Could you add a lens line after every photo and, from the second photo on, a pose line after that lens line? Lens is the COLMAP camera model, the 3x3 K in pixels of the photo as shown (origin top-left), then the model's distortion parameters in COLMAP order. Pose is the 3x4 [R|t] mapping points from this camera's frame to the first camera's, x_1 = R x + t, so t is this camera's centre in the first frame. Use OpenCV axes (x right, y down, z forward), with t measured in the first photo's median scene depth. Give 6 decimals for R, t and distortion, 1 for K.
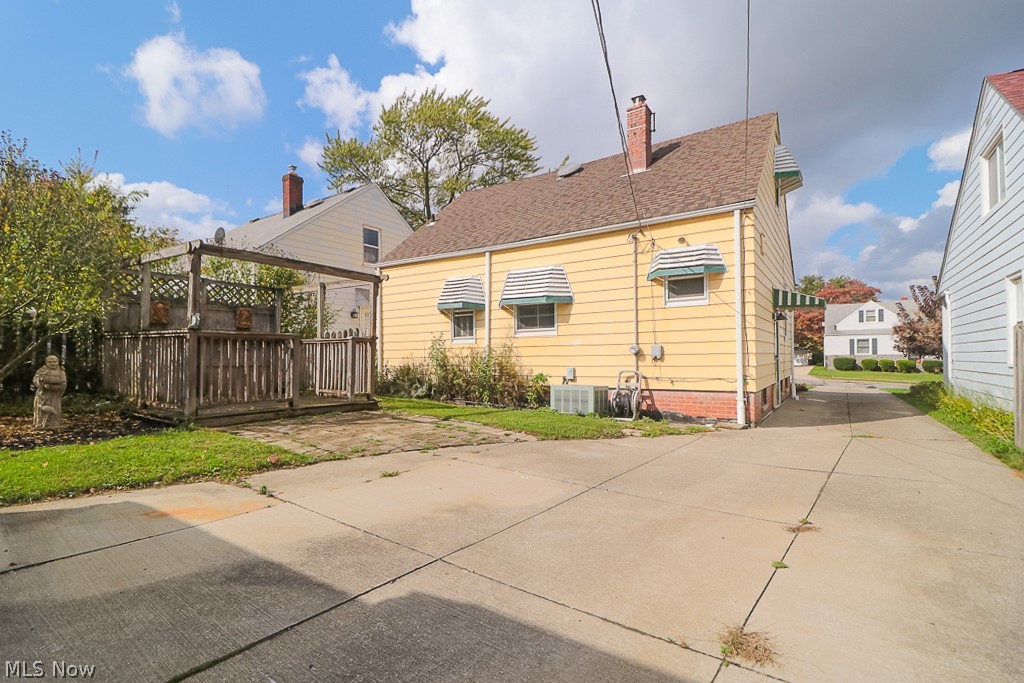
lens RADIAL K [[479.9, 0, 508.7], [0, 479.9, 336.1], [0, 0, 1]] dist [0.000326, -0.000809]
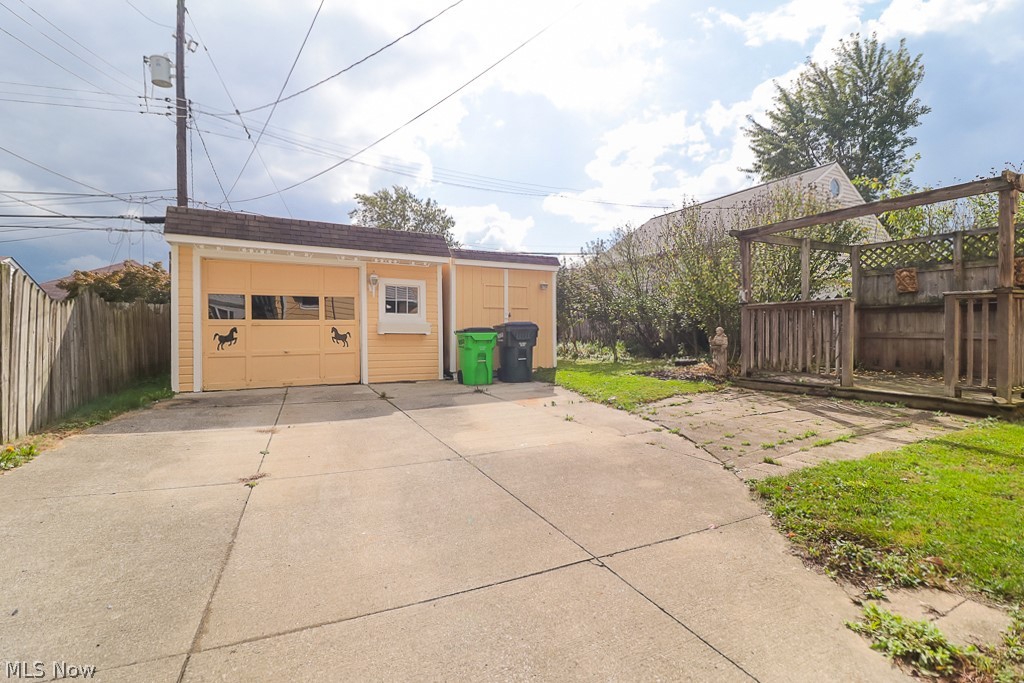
lens RADIAL K [[479.9, 0, 508.7], [0, 479.9, 336.1], [0, 0, 1]] dist [0.000326, -0.000809]
pose [[-0.482339, 0.005413, -0.875968, 0.991788], [0.037717, 0.999182, -0.014594, 0.090316], [0.875172, -0.040078, -0.482149, 1.578730]]
